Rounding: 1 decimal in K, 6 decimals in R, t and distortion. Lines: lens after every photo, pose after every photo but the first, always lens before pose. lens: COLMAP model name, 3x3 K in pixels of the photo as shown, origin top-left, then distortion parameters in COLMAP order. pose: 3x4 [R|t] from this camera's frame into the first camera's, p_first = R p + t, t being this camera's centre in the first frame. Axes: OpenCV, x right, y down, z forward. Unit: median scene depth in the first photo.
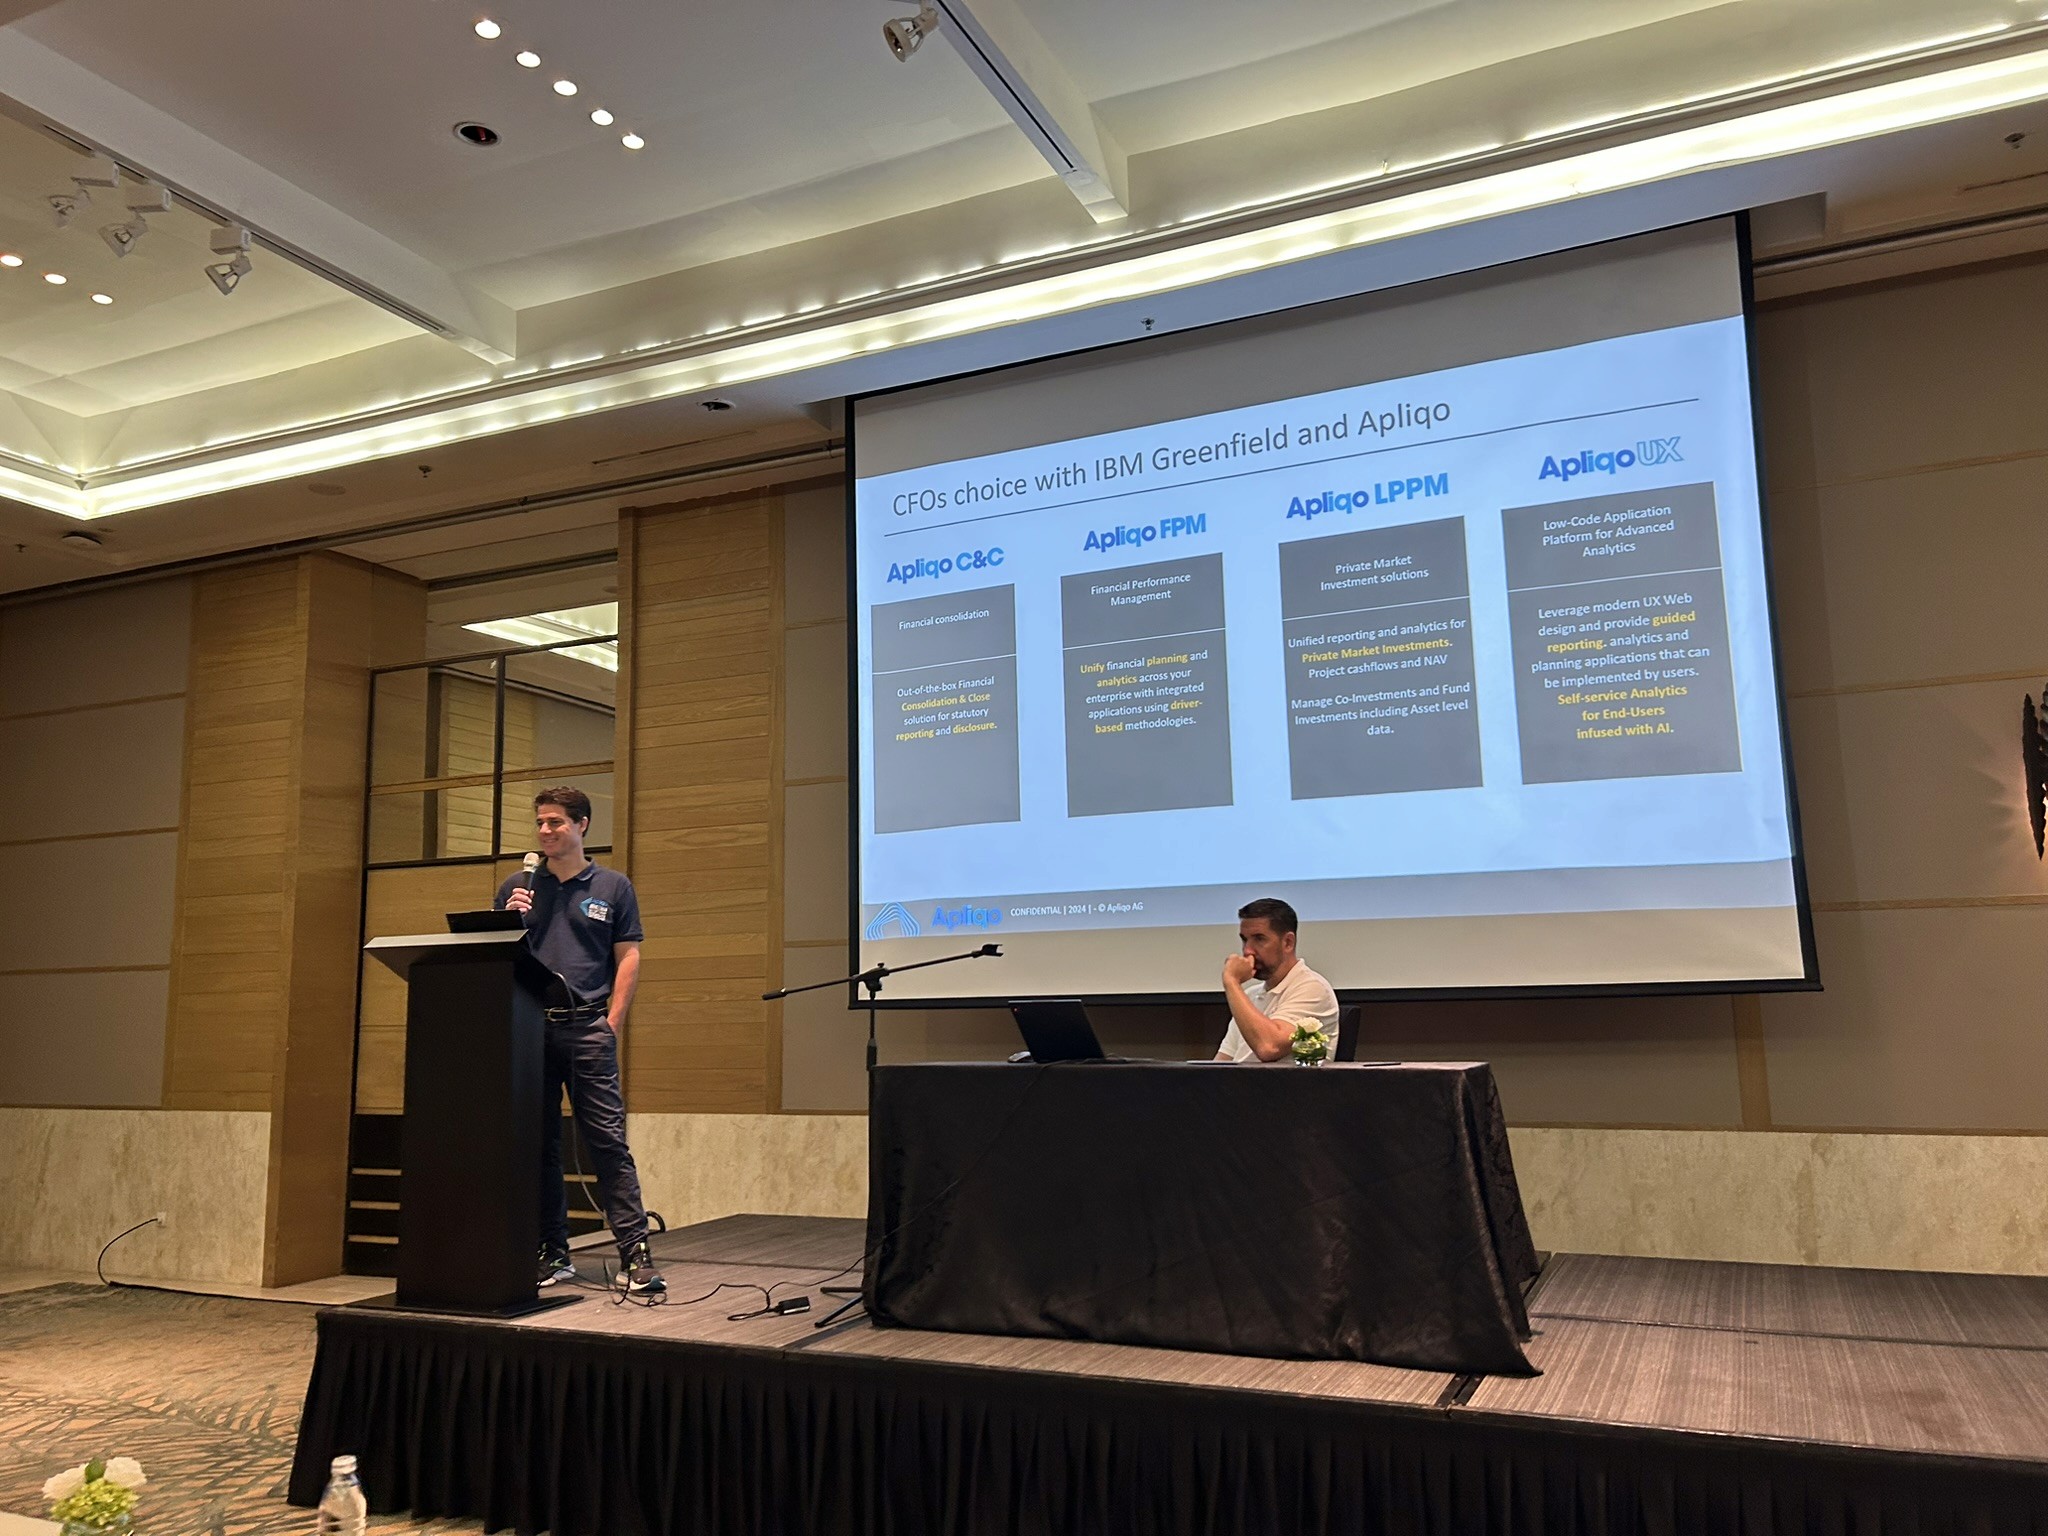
lens RADIAL K [[1543.1, 0, 1021.7], [0, 1543.1, 774.6], [0, 0, 1]] dist [0.051586, -0.058234]
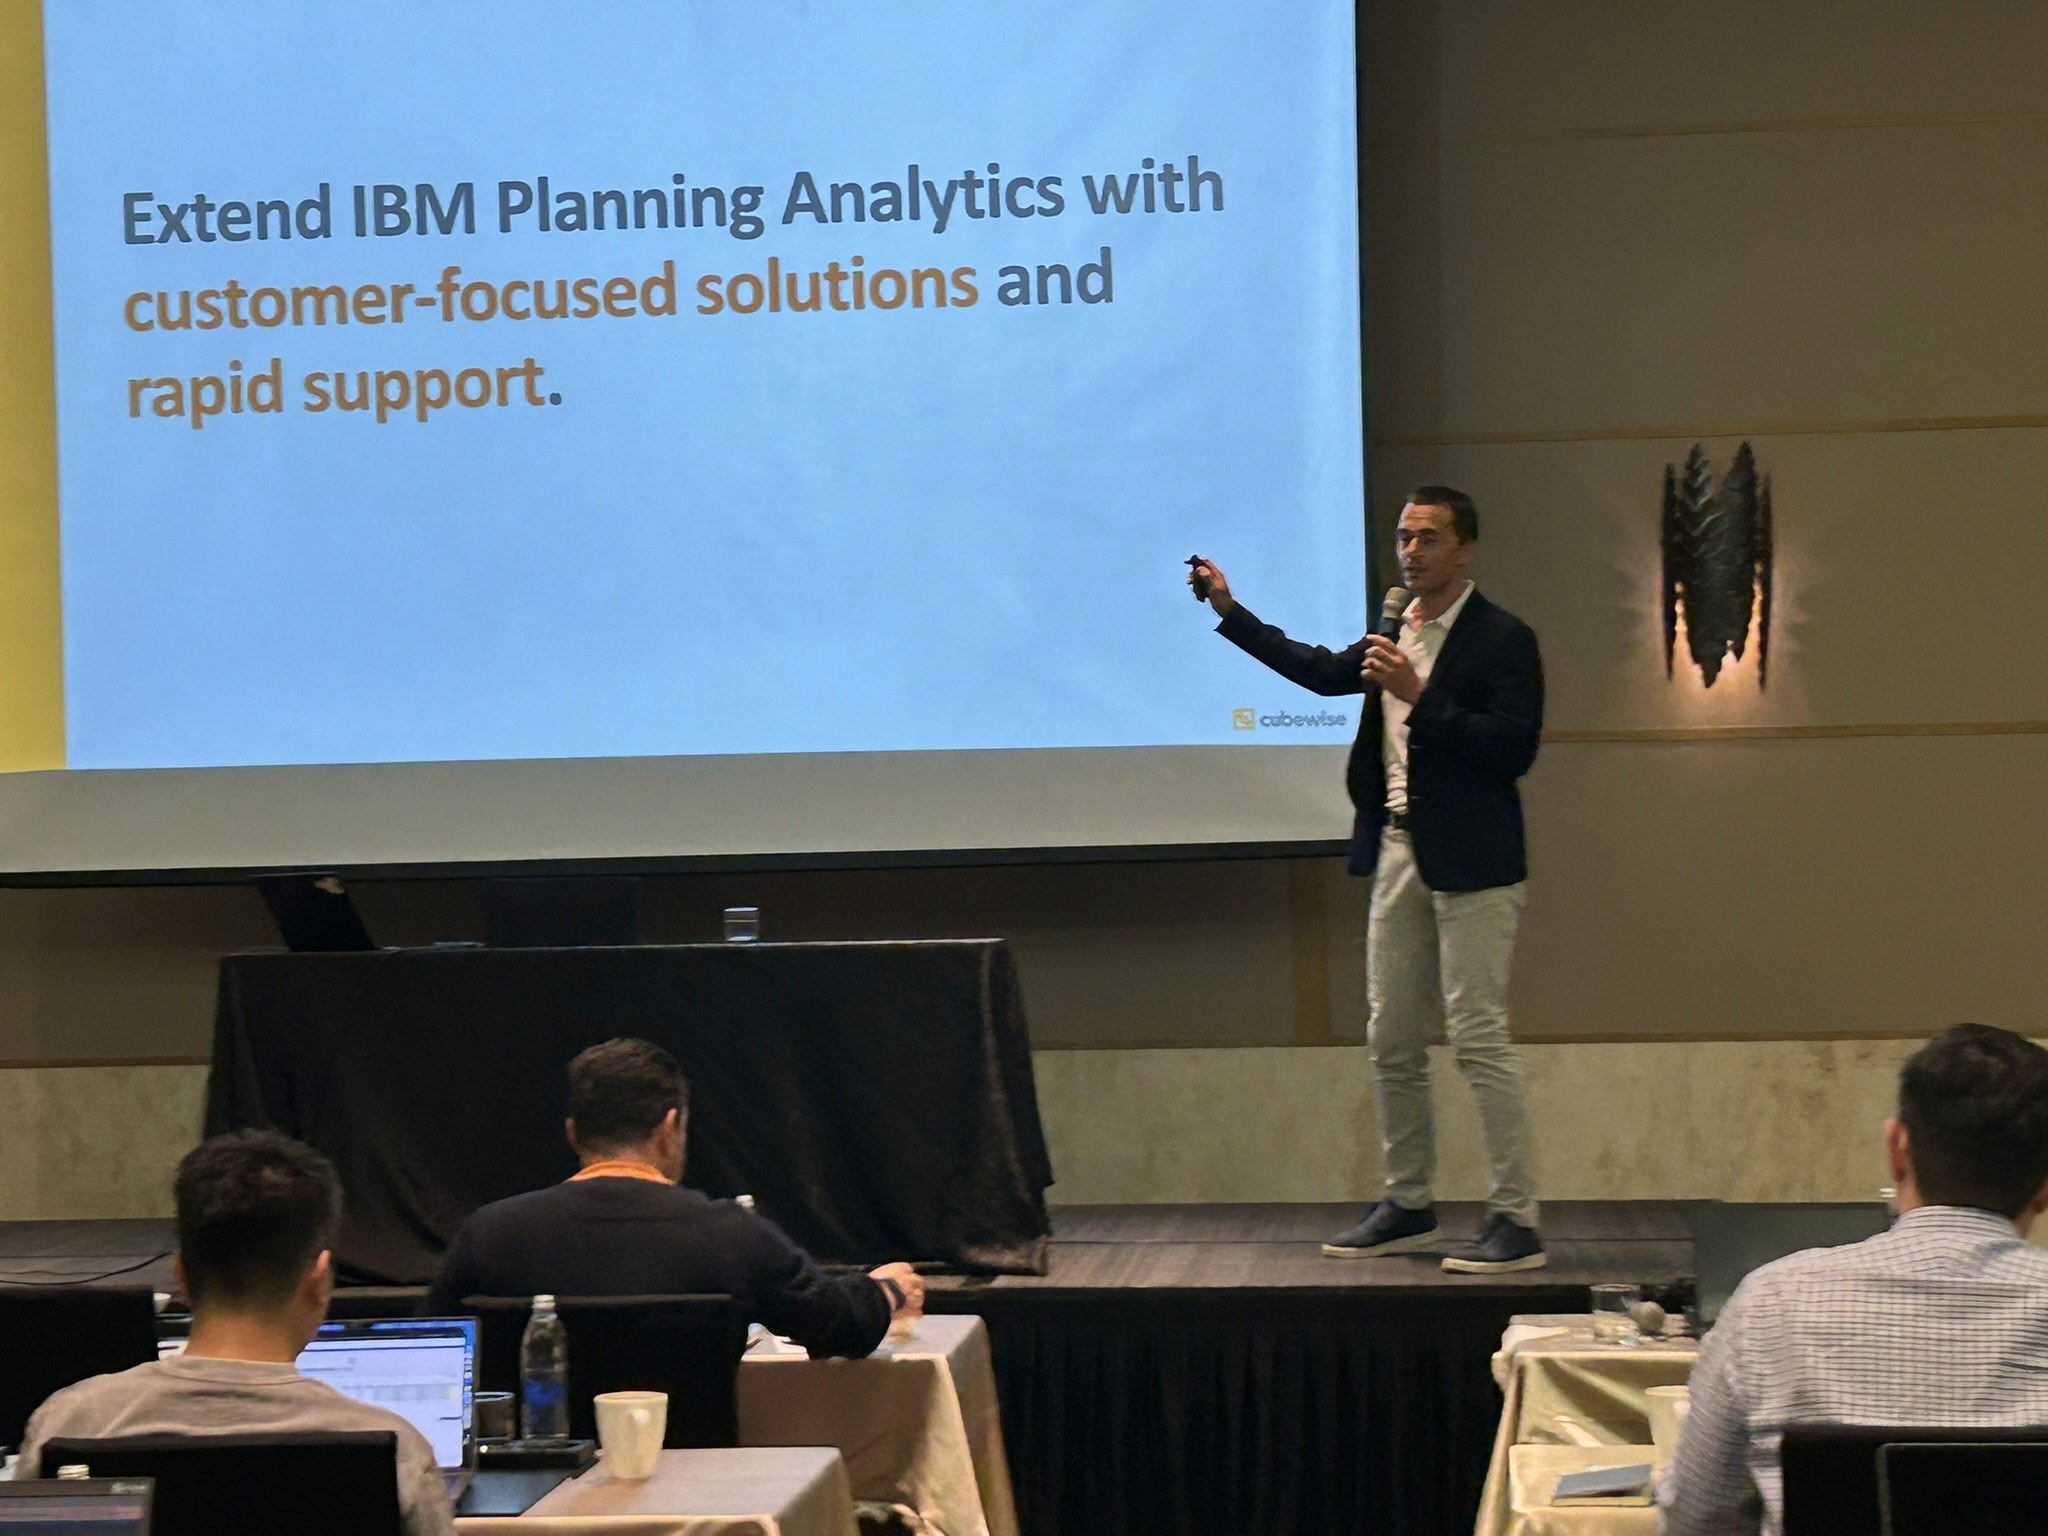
lens RADIAL K [[4547.0, 0, 1024.0], [0, 4547.0, 768.0], [0, 0, 1]] dist [0.273247, -0.002831]
pose [[0.940754, 0.007473, 0.339007, -0.316185], [-0.047764, 0.992710, 0.110663, -0.107970], [-0.335709, -0.120299, 0.934252, -0.778203]]
